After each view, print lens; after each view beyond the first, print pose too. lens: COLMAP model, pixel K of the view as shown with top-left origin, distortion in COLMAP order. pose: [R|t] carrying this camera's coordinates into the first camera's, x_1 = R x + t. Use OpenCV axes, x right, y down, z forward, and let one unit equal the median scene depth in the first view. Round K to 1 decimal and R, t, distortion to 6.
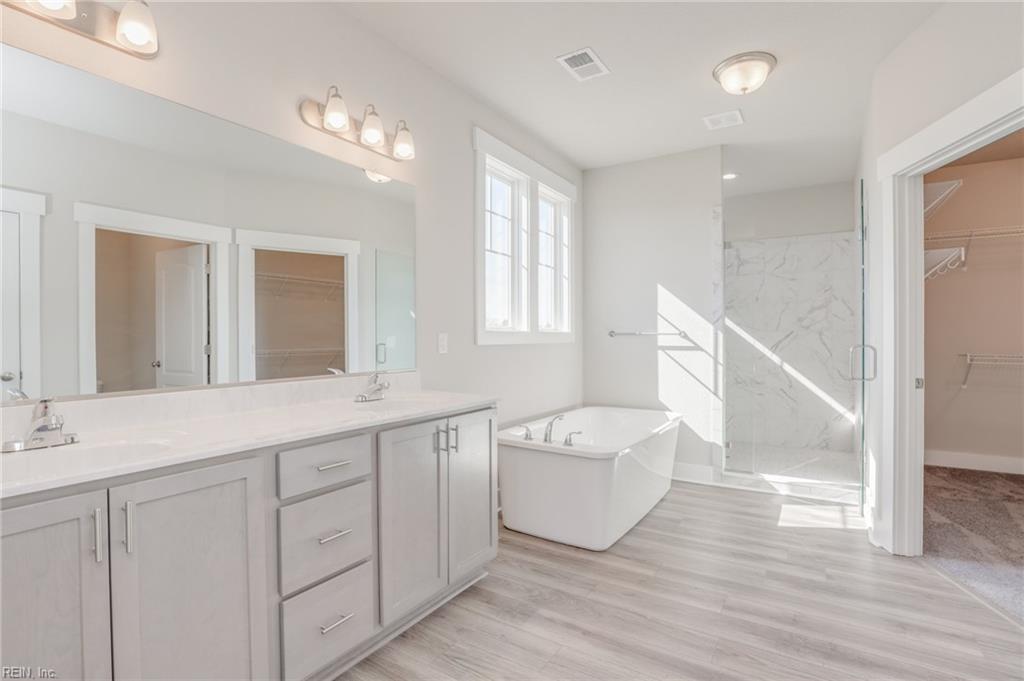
lens RADIAL K [[475.1, 0, 506.1], [0, 475.1, 342.2], [0, 0, 1]] dist [-0.000452, 0.000079]
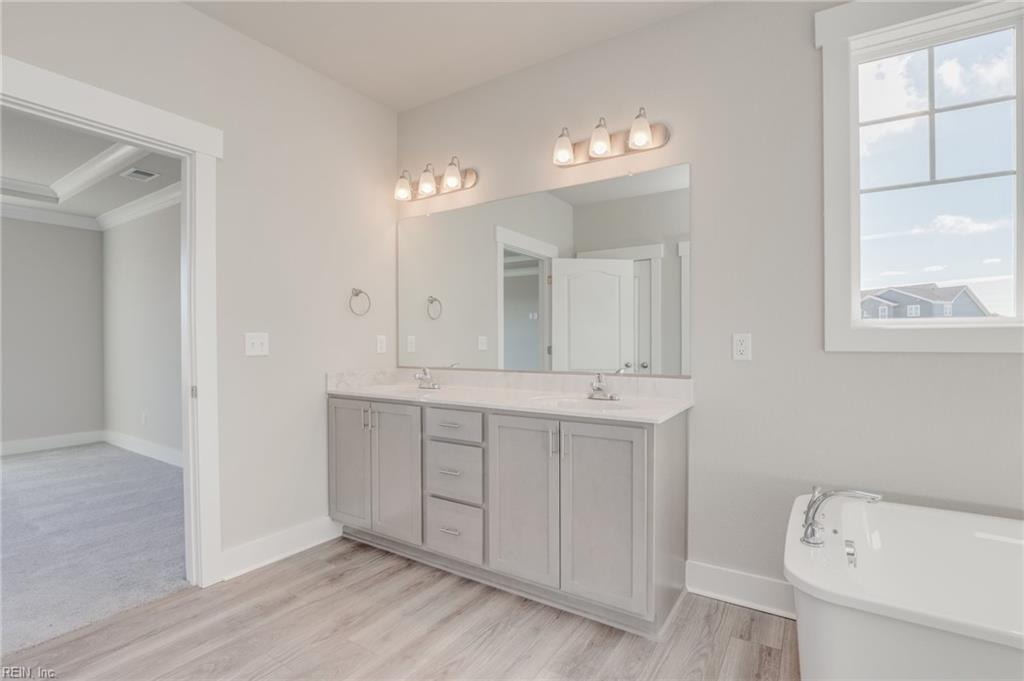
lens RADIAL K [[475.1, 0, 506.1], [0, 475.1, 342.2], [0, 0, 1]] dist [-0.000452, 0.000079]
pose [[0.027887, 0.005201, -0.999598, 0.867623], [-0.003739, 0.999980, 0.005099, -0.009703], [0.999604, 0.003595, 0.027906, 0.861255]]
